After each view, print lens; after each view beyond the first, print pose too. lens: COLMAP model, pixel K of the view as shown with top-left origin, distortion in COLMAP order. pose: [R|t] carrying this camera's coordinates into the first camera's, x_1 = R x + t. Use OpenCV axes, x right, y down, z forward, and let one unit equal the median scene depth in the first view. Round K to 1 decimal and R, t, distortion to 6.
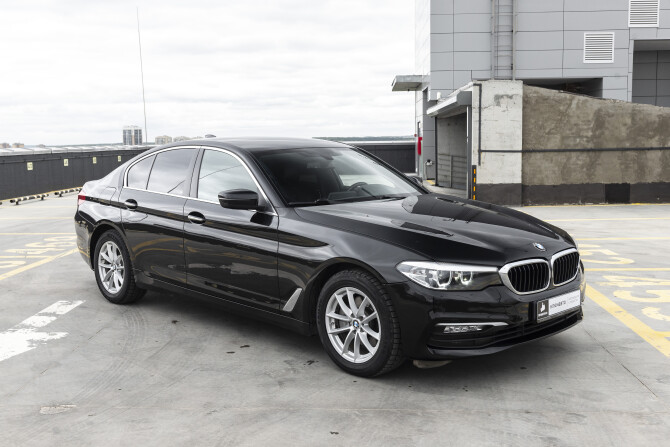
lens RADIAL K [[761.2, 0, 321.6], [0, 761.2, 222.9], [0, 0, 1]] dist [-0.001927, -0.004967]
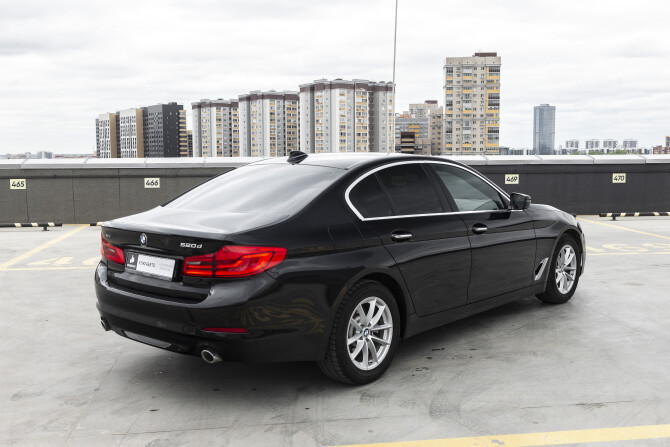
lens RADIAL K [[693.2, 0, 335.0], [0, 693.2, 223.5], [0, 0, 1]] dist [-0.008057, -0.009004]
pose [[0.180364, 0.116693, -0.976653, 0.941717], [-0.103366, 0.989688, 0.099161, -0.107528], [0.978153, 0.083068, 0.190567, 0.781048]]
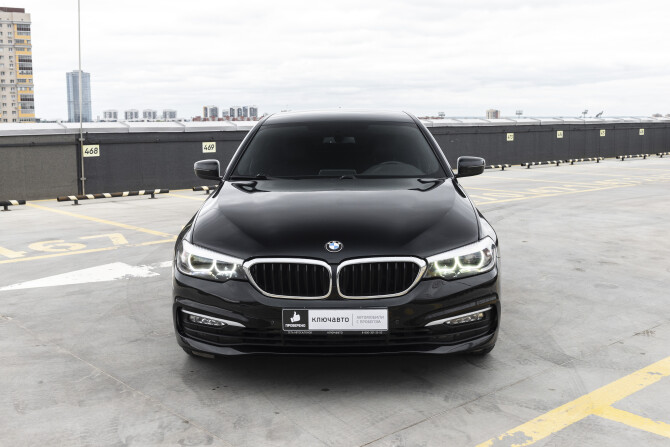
lens RADIAL K [[761.2, 0, 321.6], [0, 761.2, 222.9], [0, 0, 1]] dist [-0.001927, -0.004967]
pose [[0.694789, 0.107225, -0.711176, 0.679497], [-0.080484, 0.994205, 0.071268, -0.040617], [0.714696, 0.007722, 0.699392, 0.335406]]
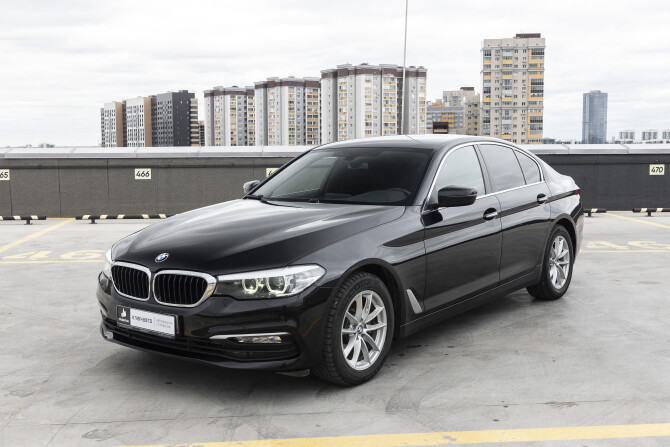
lens RADIAL K [[761.2, 0, 321.6], [0, 761.2, 222.9], [0, 0, 1]] dist [-0.001927, -0.004967]
pose [[0.131174, 0.117866, -0.984328, 0.979421], [-0.102953, 0.989158, 0.104725, -0.103191], [0.985999, 0.087602, 0.141887, 0.842214]]
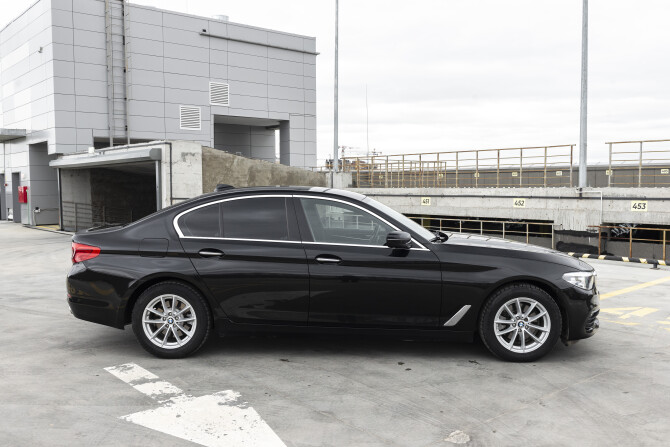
lens RADIAL K [[621.1, 0, 335.0], [0, 621.1, 223.5], [0, 0, 1]] dist [-0.006966, 0.000630]
pose [[0.726159, -0.035805, 0.686593, -0.756294], [0.072489, 0.997064, -0.024672, -0.034885], [-0.683694, 0.067686, 0.726623, 0.323183]]
